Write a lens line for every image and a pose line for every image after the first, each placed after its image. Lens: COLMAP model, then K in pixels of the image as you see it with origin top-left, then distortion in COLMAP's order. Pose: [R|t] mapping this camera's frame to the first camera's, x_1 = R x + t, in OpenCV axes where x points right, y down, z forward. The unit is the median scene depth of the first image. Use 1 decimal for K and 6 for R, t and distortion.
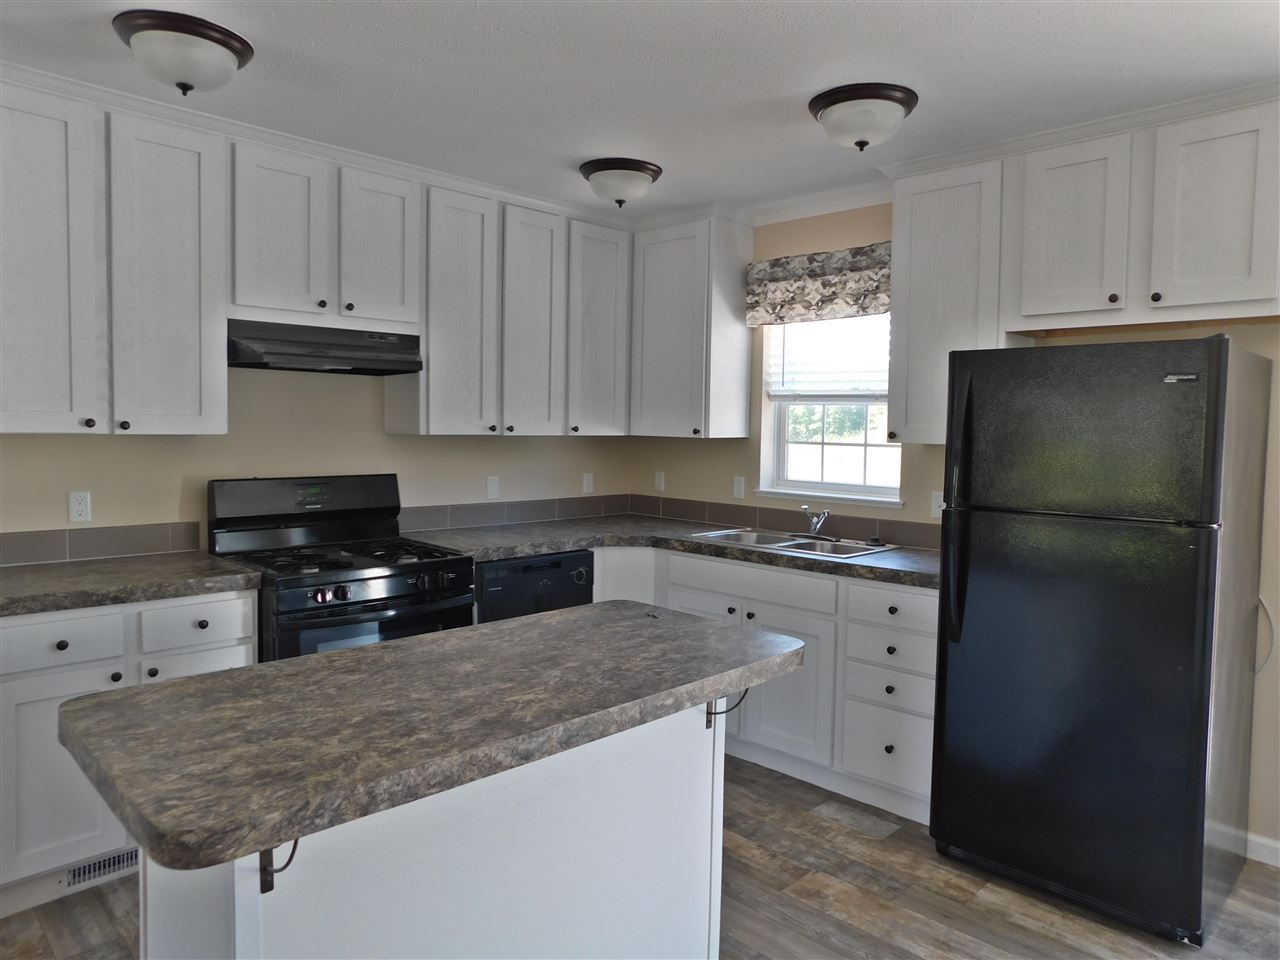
lens RADIAL K [[846.9, 0, 639.4], [0, 846.9, 470.0], [0, 0, 1]] dist [-0.064414, 0.049580]
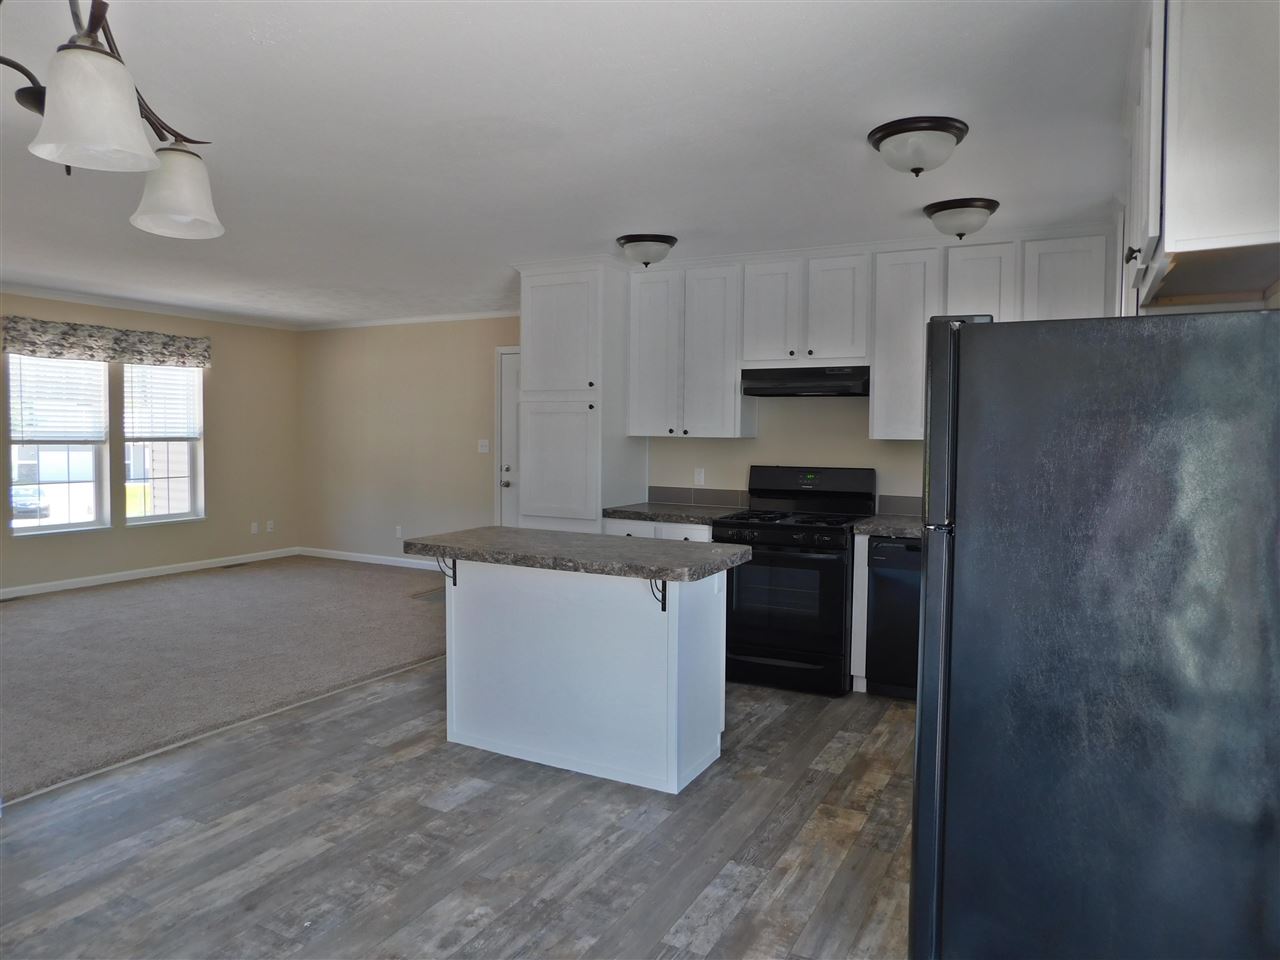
lens RADIAL K [[846.9, 0, 658.6], [0, 846.9, 471.3], [0, 0, 1]] dist [-0.064414, 0.049580]
pose [[0.286072, 0.030177, -0.957733, 0.794315], [-0.053851, 0.998431, 0.015375, 0.009943], [0.956694, 0.047176, 0.287248, 0.151539]]
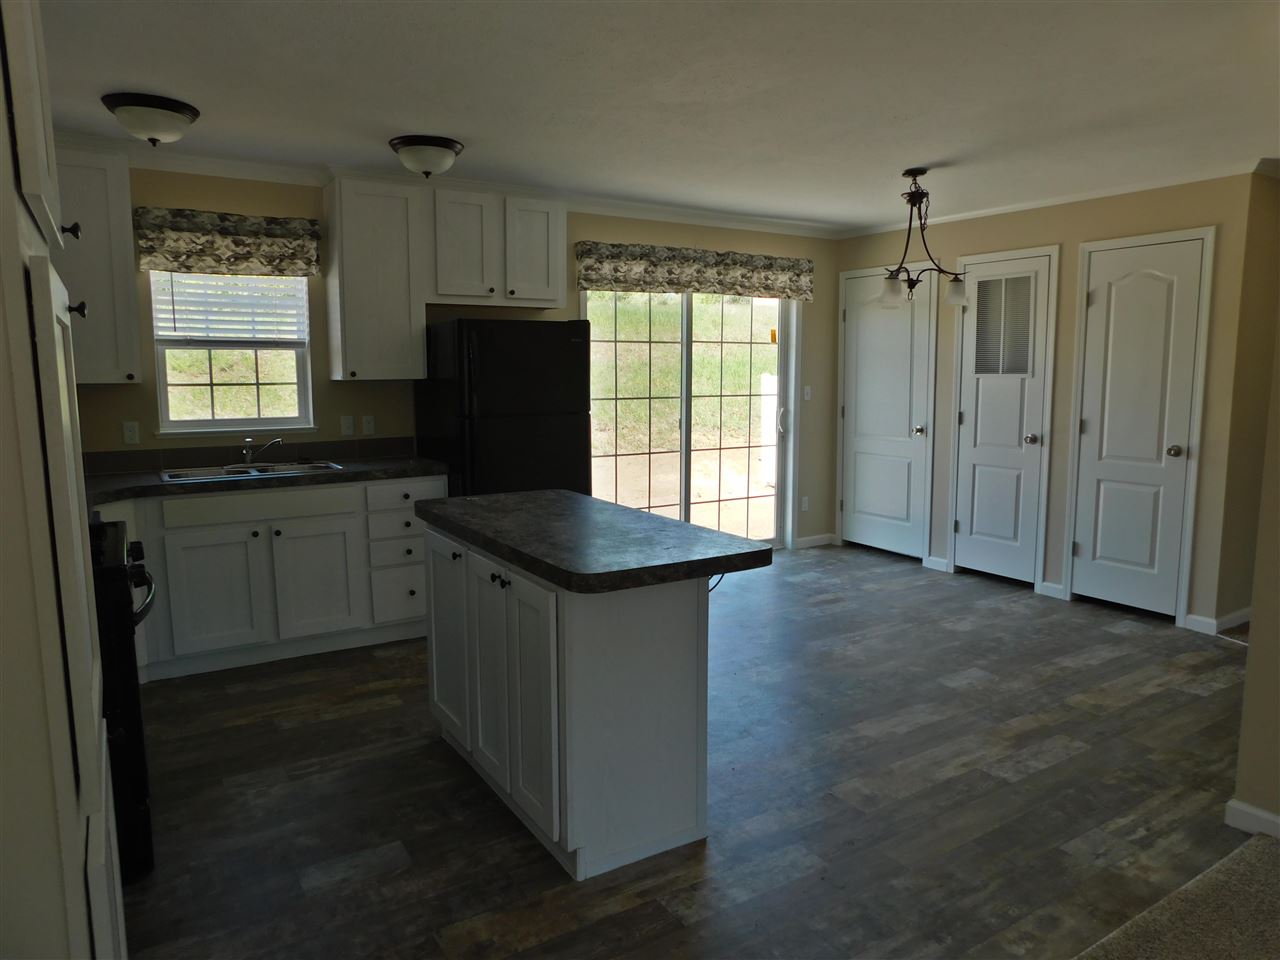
lens RADIAL K [[846.9, 0, 635.5], [0, 846.9, 477.5], [0, 0, 1]] dist [-0.064414, 0.049580]
pose [[0.261025, -0.133122, 0.956109, -0.783068], [0.055888, 0.990868, 0.122704, -0.016036], [-0.963713, 0.021406, 0.266082, 0.198467]]
